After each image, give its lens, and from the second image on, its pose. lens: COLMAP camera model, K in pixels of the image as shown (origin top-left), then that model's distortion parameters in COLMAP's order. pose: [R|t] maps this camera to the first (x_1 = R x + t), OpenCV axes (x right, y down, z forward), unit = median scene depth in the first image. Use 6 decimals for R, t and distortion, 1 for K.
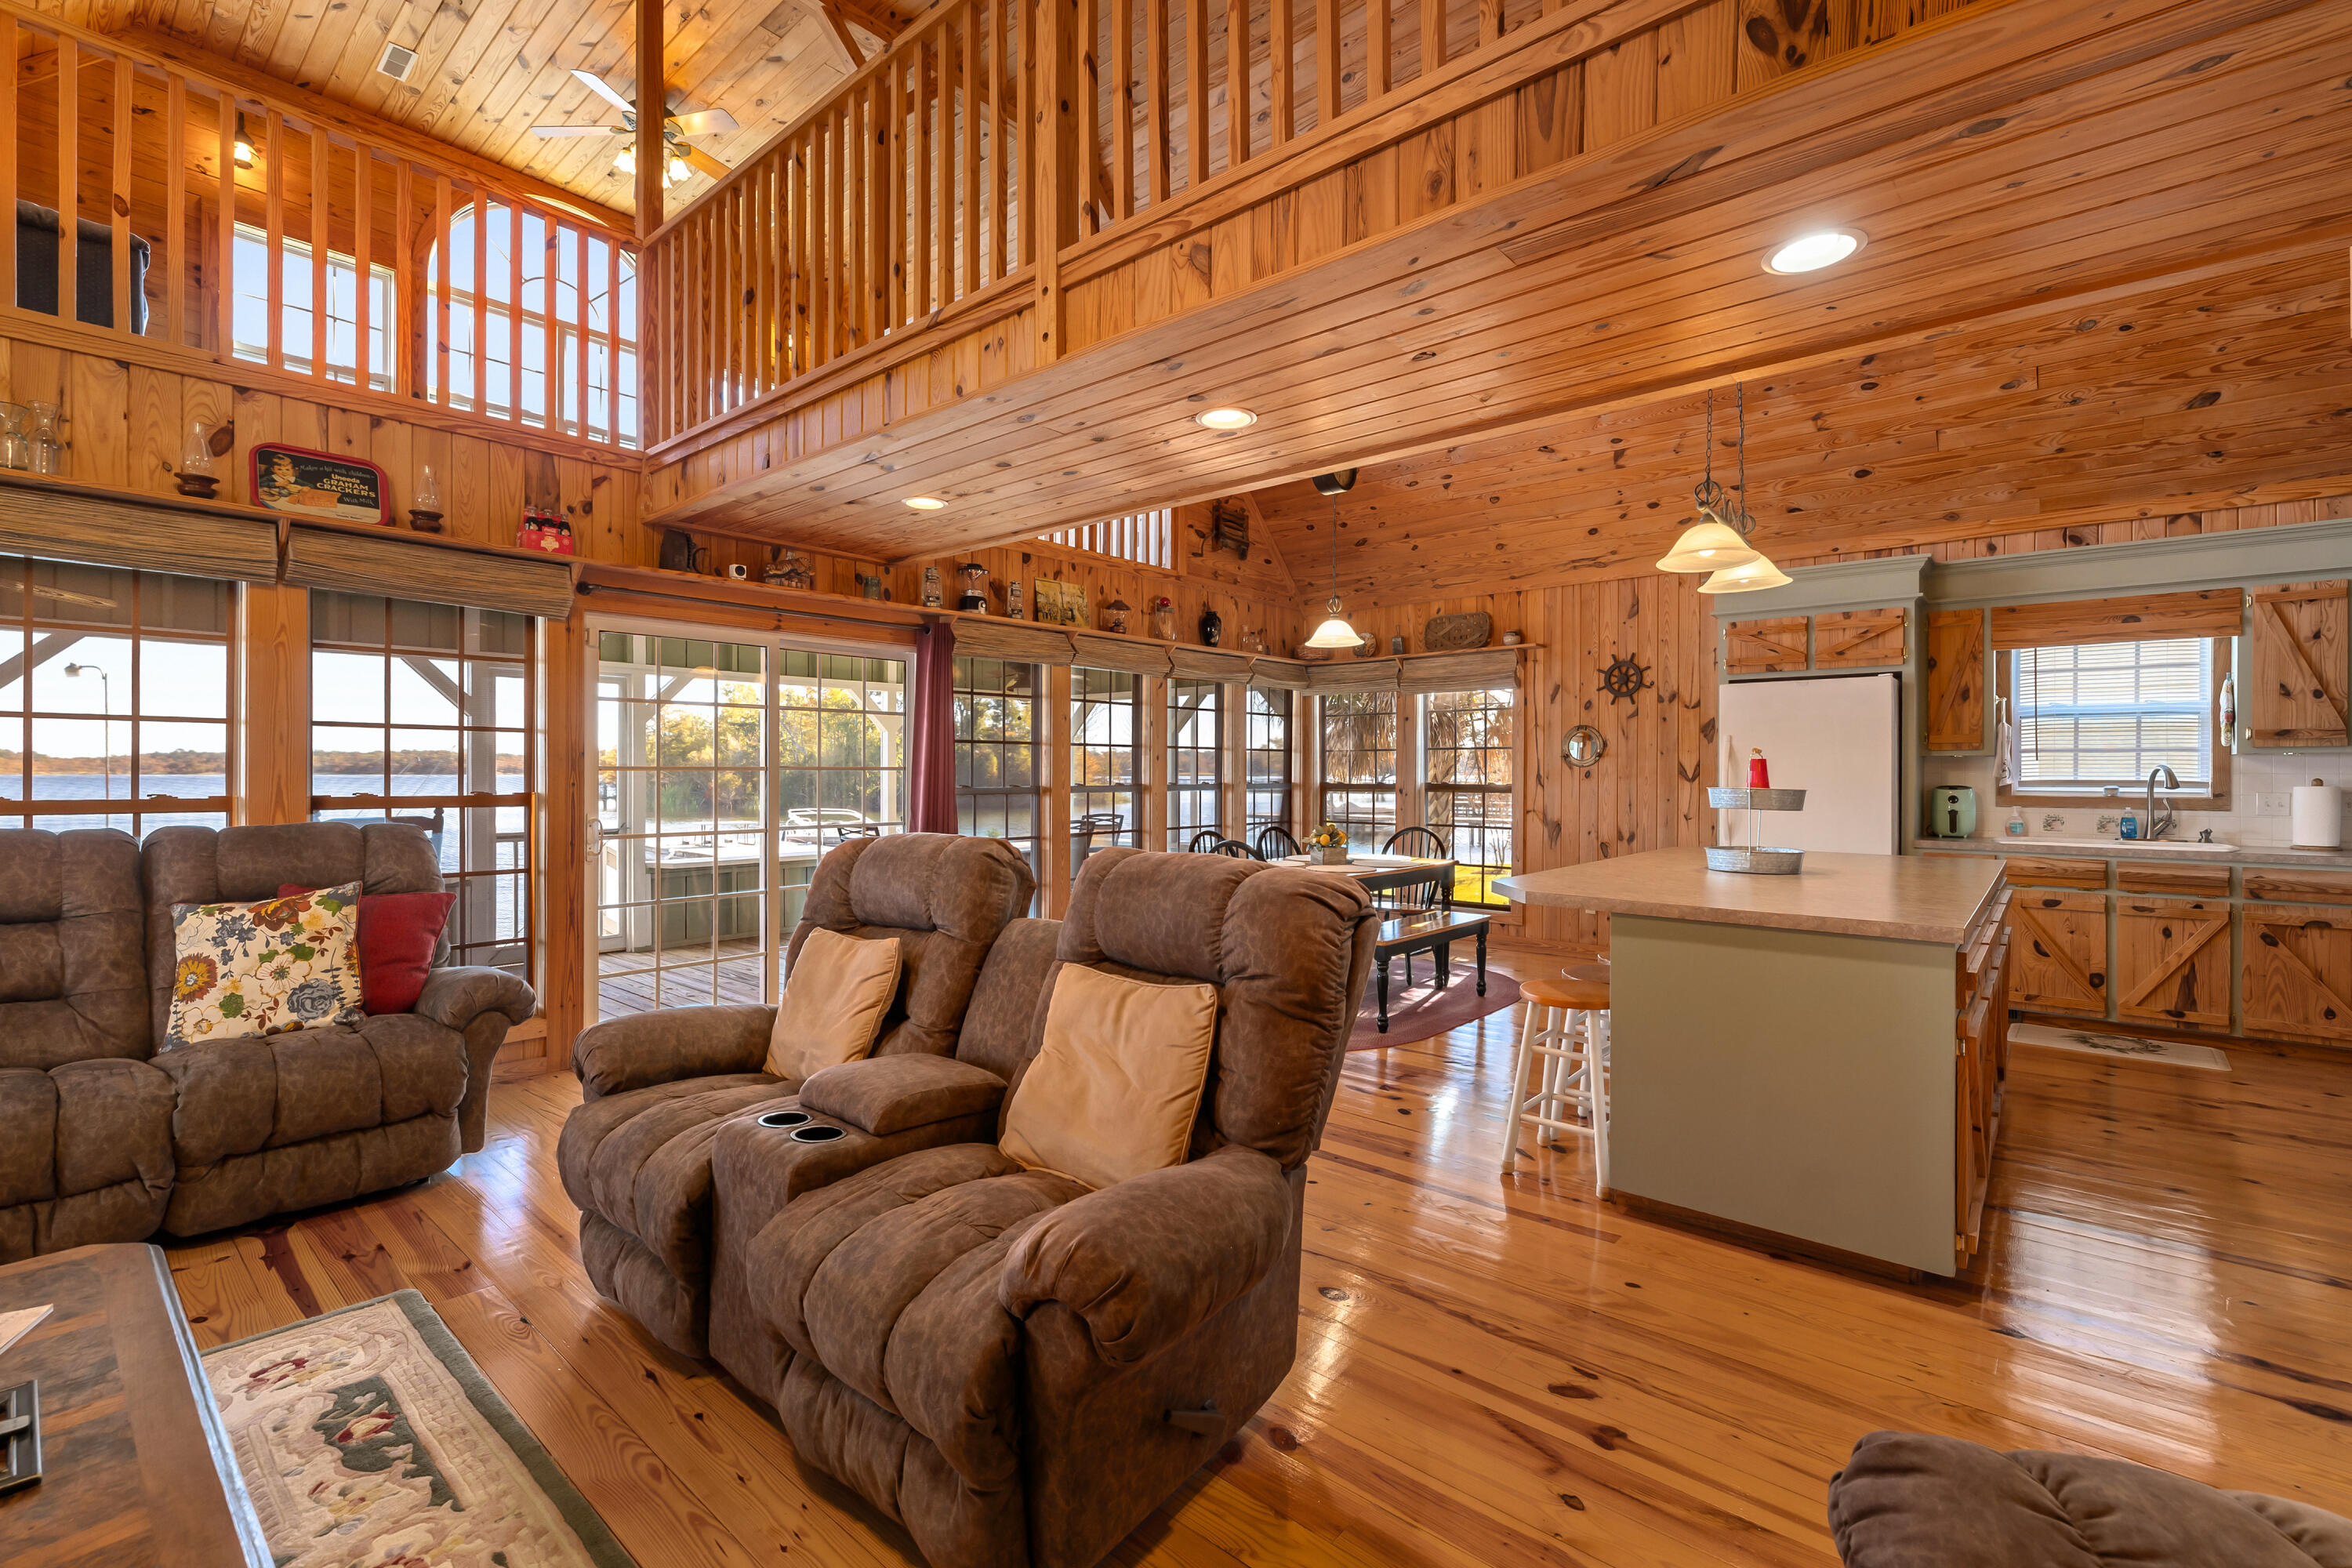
lens RADIAL K [[1022.0, 0, 1171.6], [0, 1022.0, 777.0], [0, 0, 1]] dist [0.000257, 0.000031]
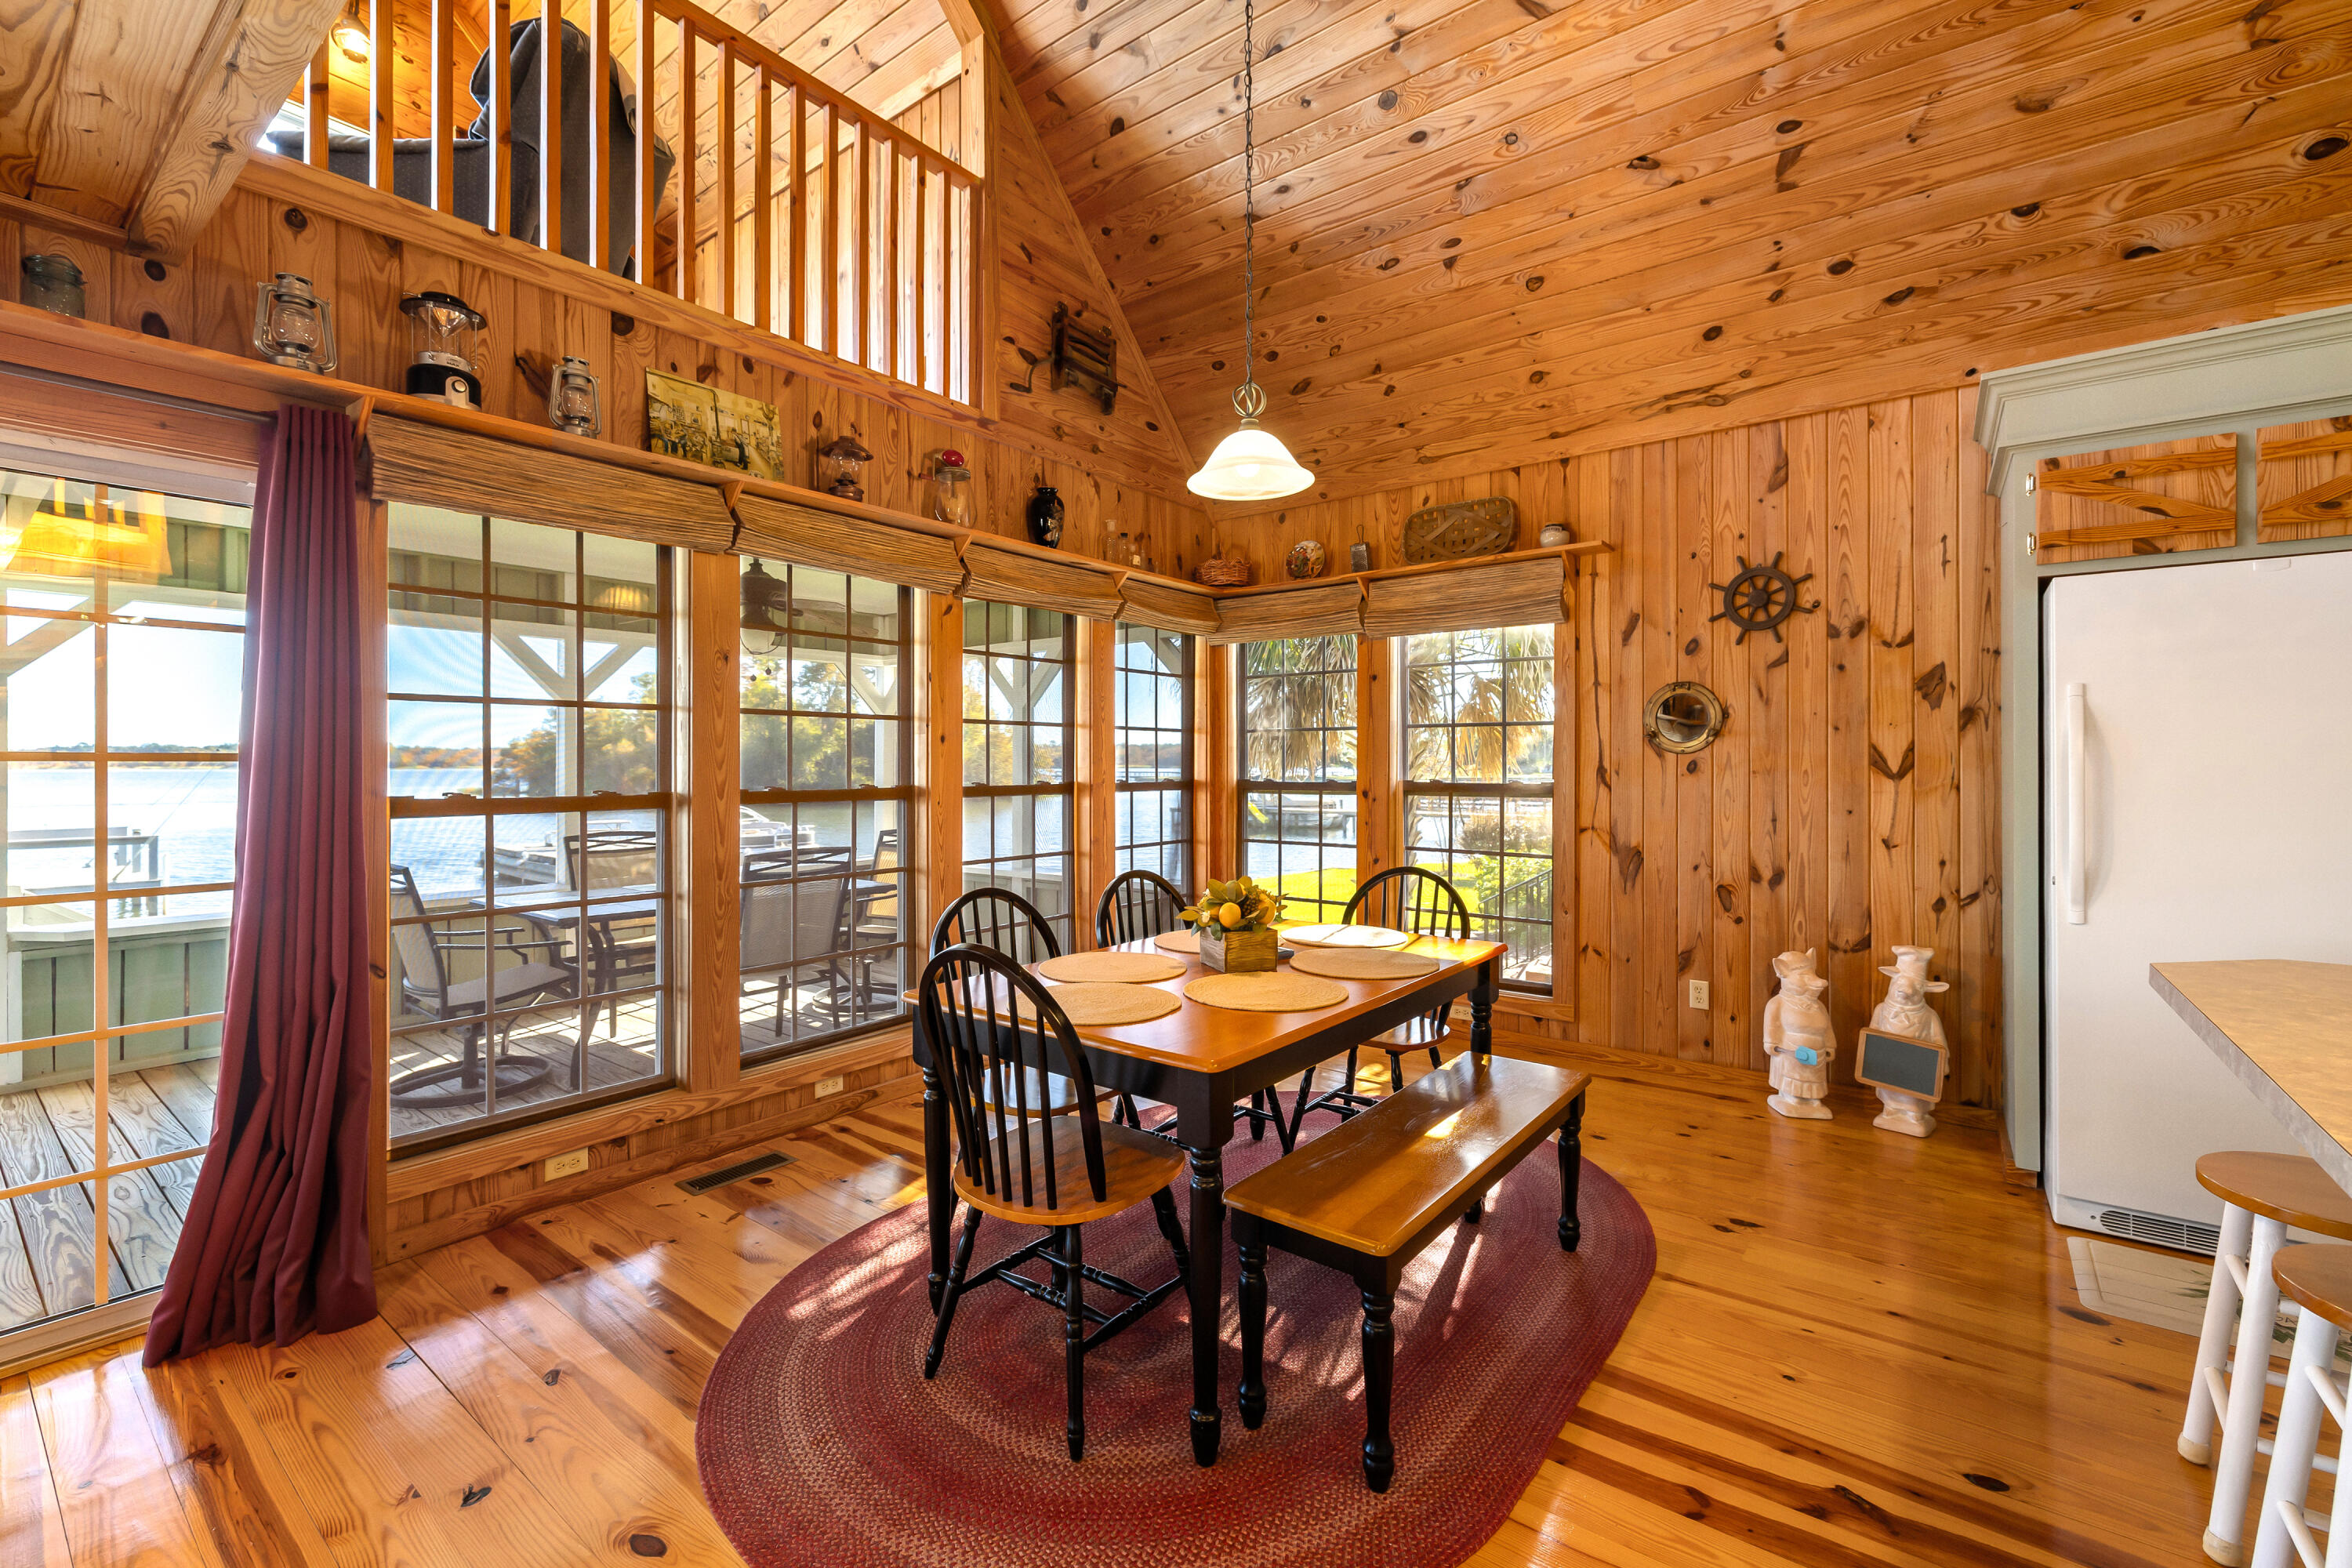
lens RADIAL K [[993.6, 0, 1167.7], [0, 993.6, 765.1], [0, 0, 1]] dist [-0.000289, -0.000326]
pose [[0.998348, -0.002249, 0.057407, 0.078959], [0.002485, 0.999989, -0.004044, -0.001871], [-0.057397, 0.004180, 0.998343, 0.455315]]
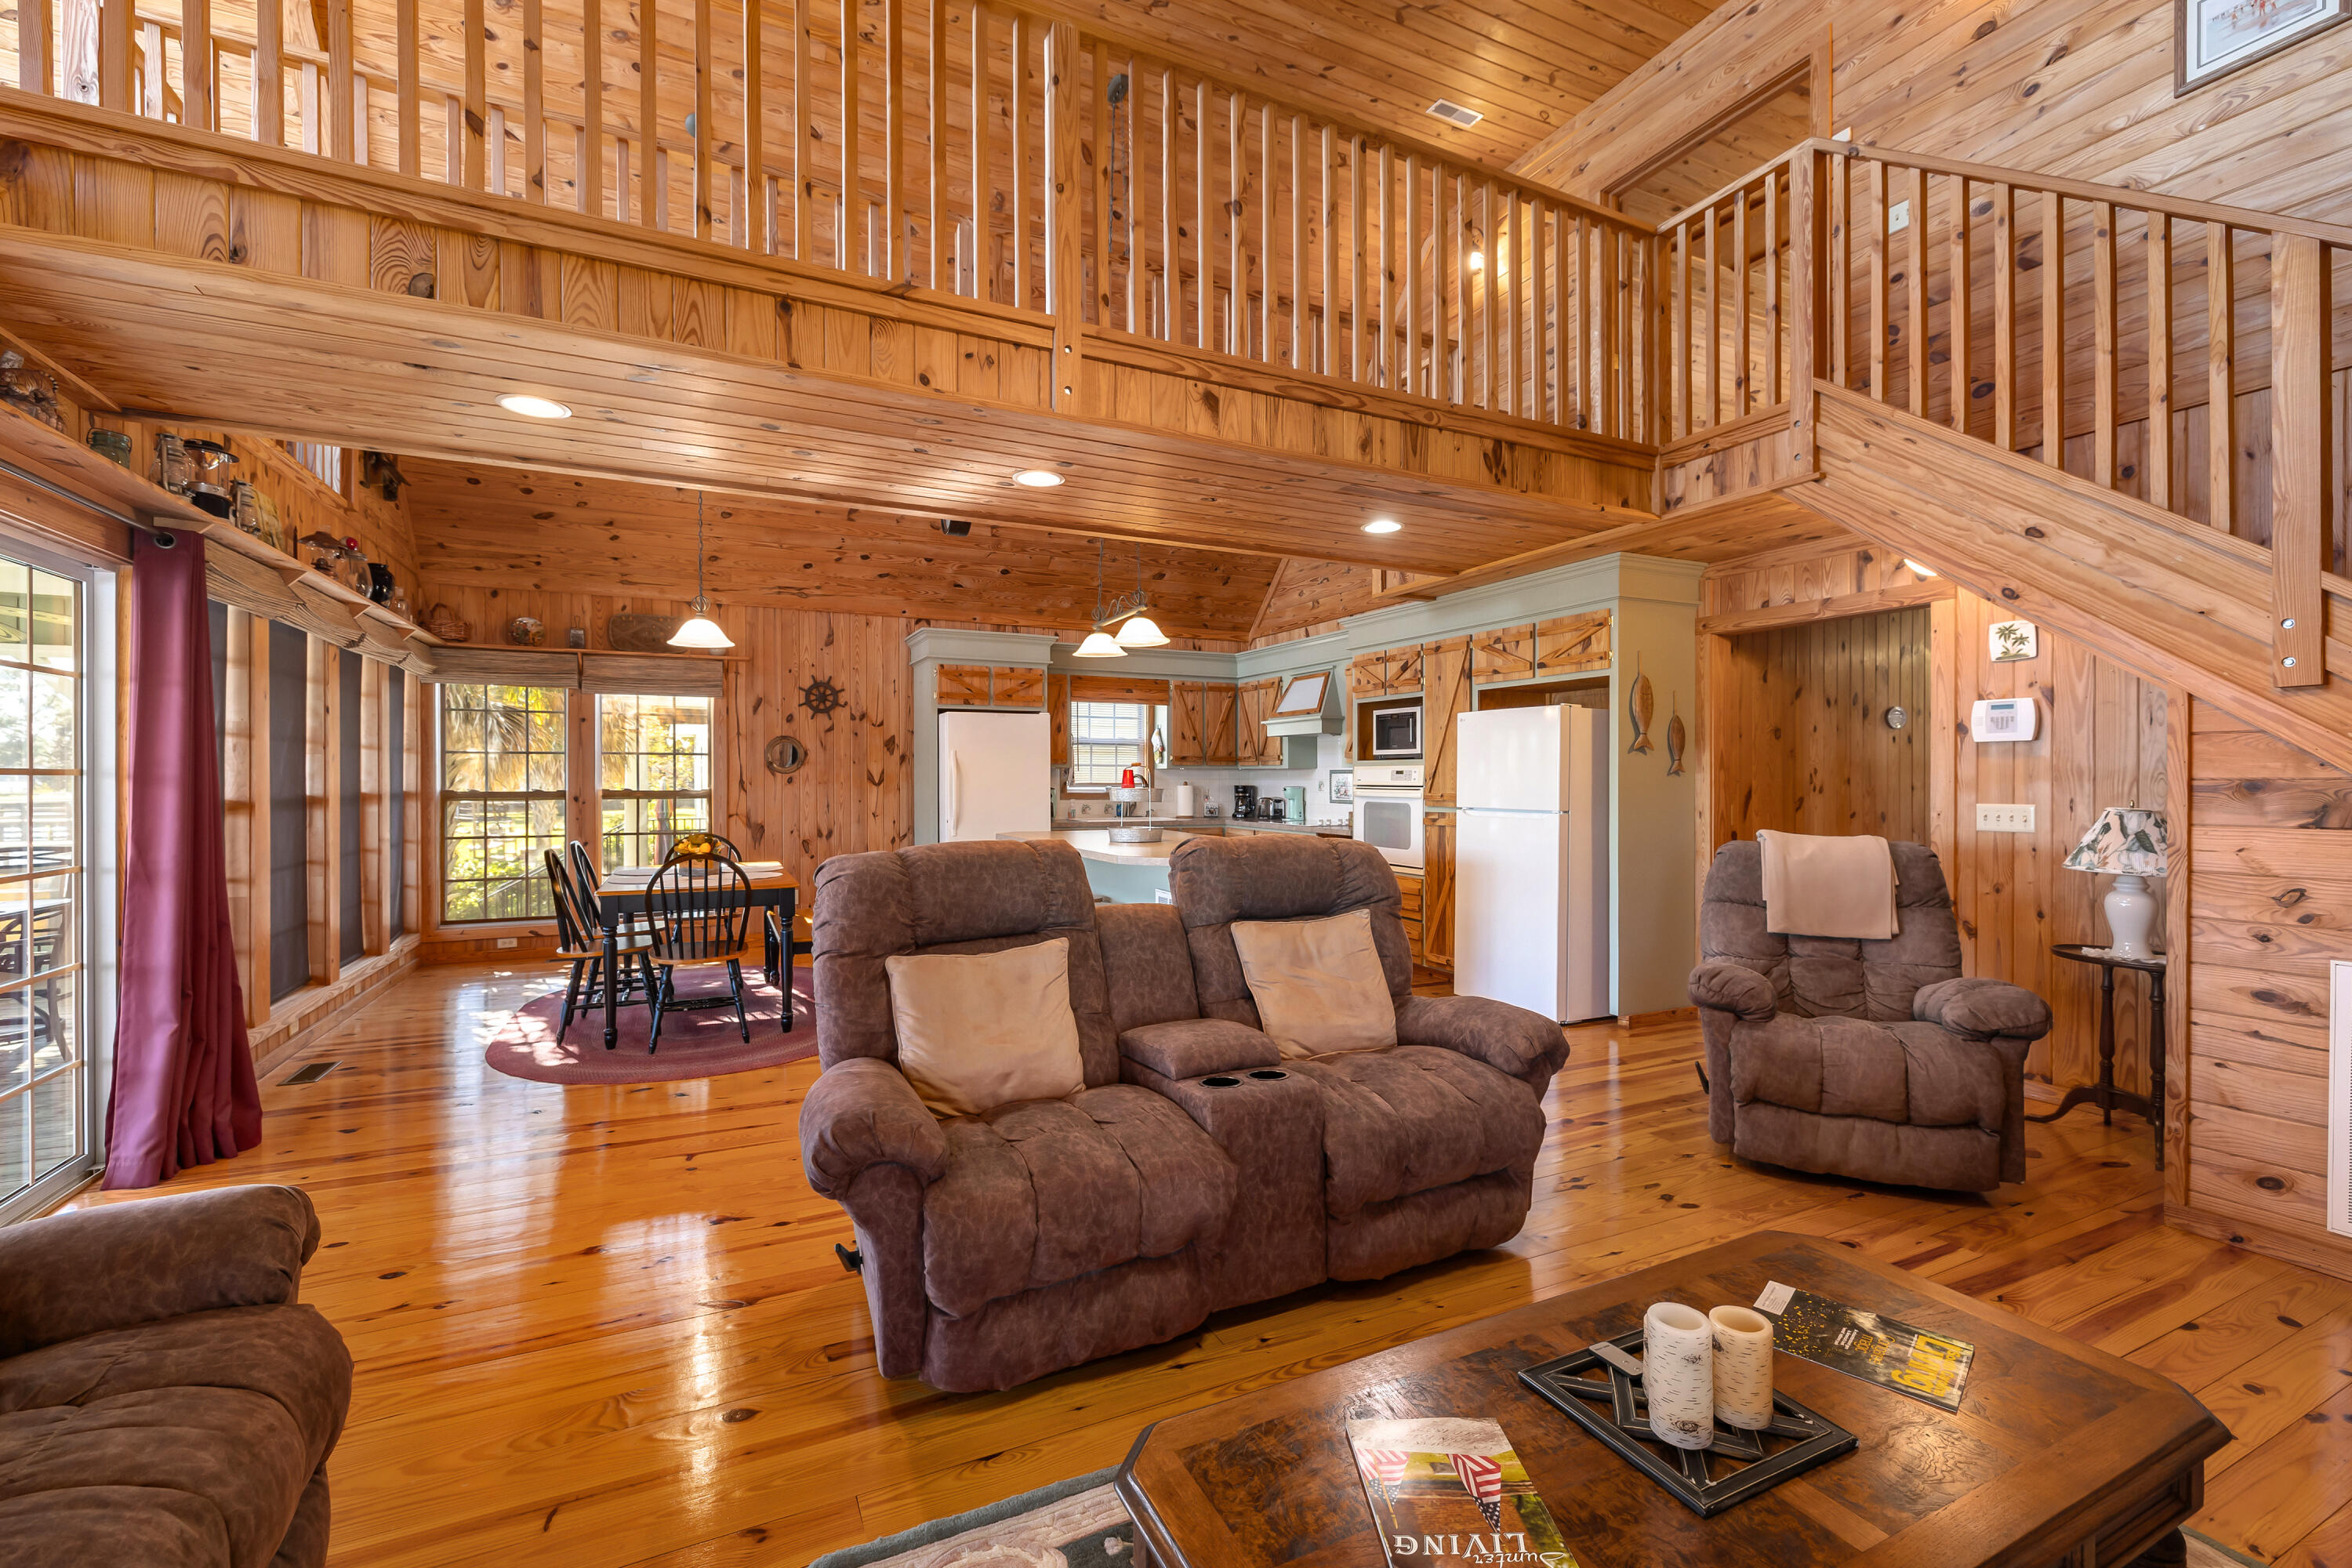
lens RADIAL K [[999.6, 0, 1176.0], [0, 999.6, 784.0], [0, 0, 1]] dist [0.000663, 0.000062]
pose [[0.387486, -0.005624, 0.921858, -0.435610], [0.004443, 0.999981, 0.004234, -0.001157], [-0.921865, 0.002455, 0.387504, 0.186352]]
